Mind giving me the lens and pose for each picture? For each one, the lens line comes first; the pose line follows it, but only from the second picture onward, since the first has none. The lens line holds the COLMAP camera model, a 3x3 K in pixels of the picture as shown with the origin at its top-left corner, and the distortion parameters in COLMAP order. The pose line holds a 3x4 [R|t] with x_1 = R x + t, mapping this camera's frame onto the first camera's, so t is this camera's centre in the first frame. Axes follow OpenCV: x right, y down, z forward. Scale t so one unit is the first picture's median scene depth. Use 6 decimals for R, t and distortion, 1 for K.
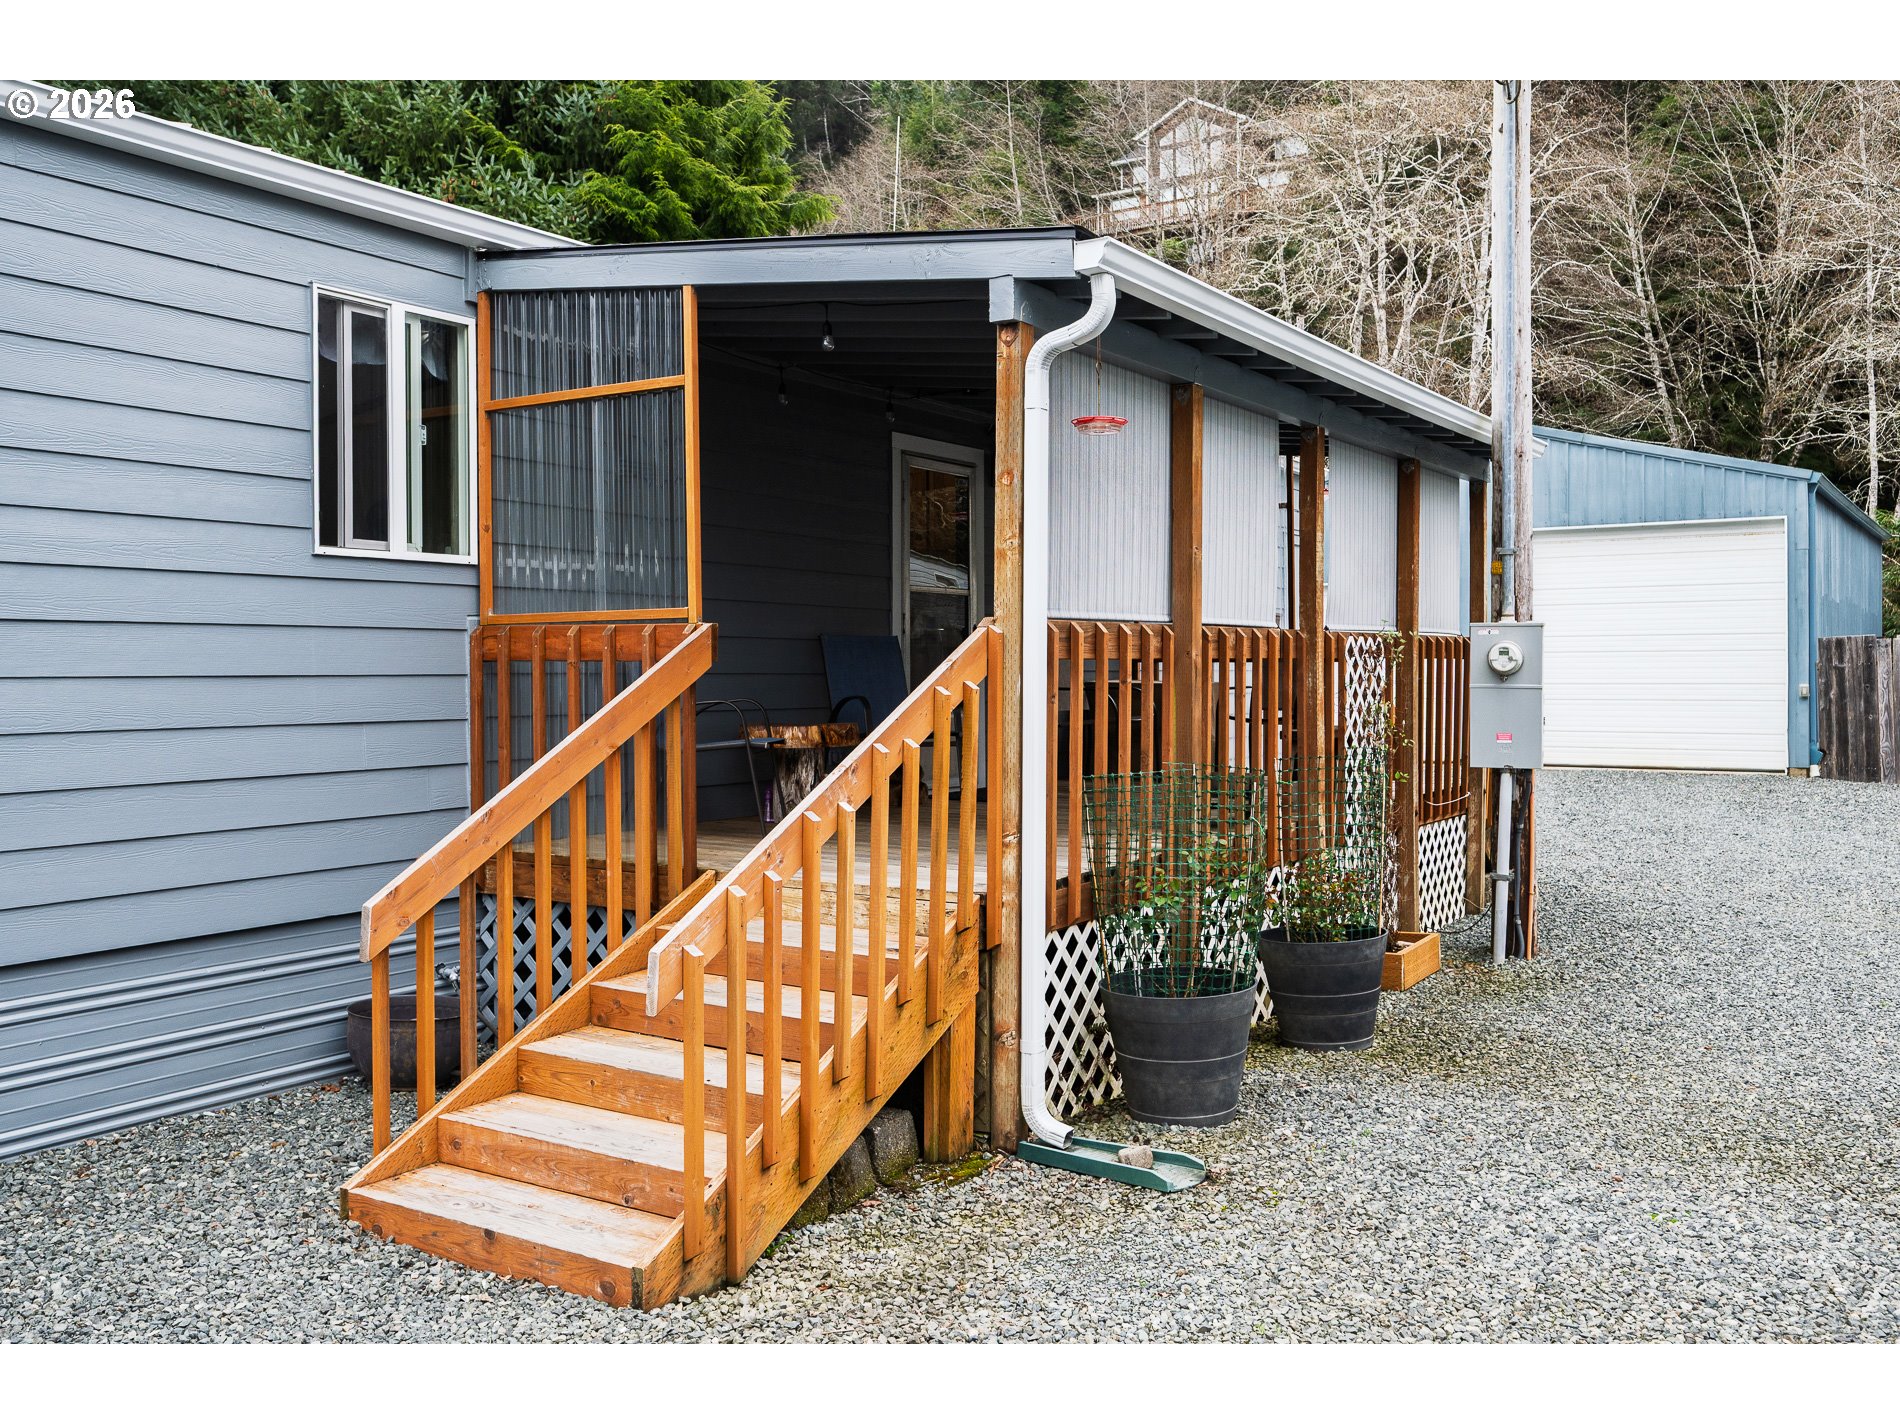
lens RADIAL K [[1613.8, 0, 948.7], [0, 1613.8, 684.3], [0, 0, 1]] dist [-0.006194, -0.002343]
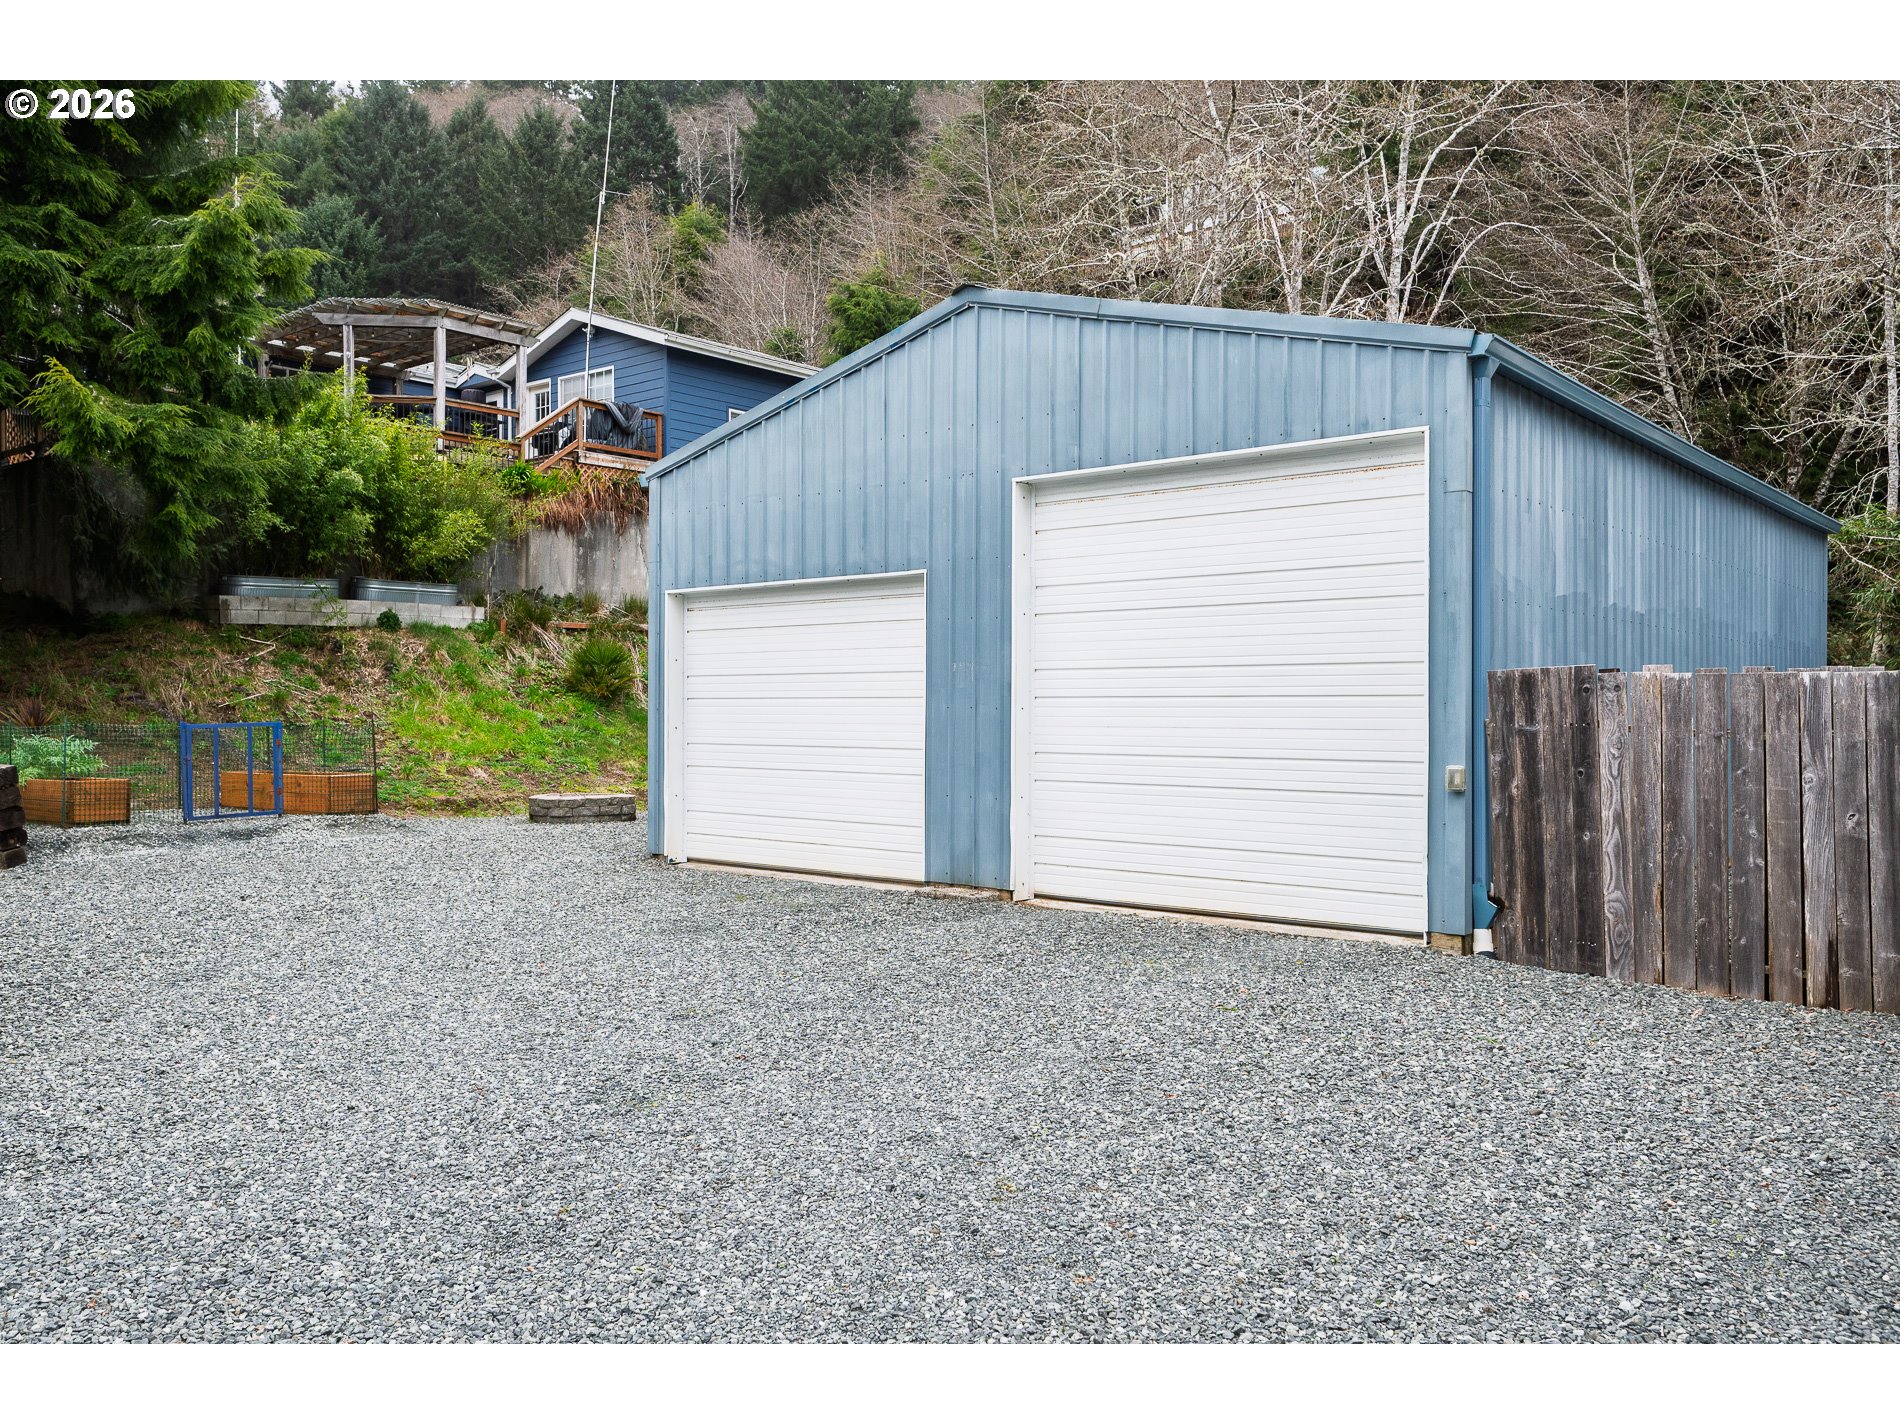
lens RADIAL K [[1474.3, 0, 901.3], [0, 1474.3, 721.7], [0, 0, 1]] dist [0.000488, -0.001720]
pose [[0.992264, 0.008472, -0.123856, 0.418258], [-0.008868, 0.999957, -0.002647, -0.010661], [0.123828, 0.003724, 0.992297, 0.532046]]
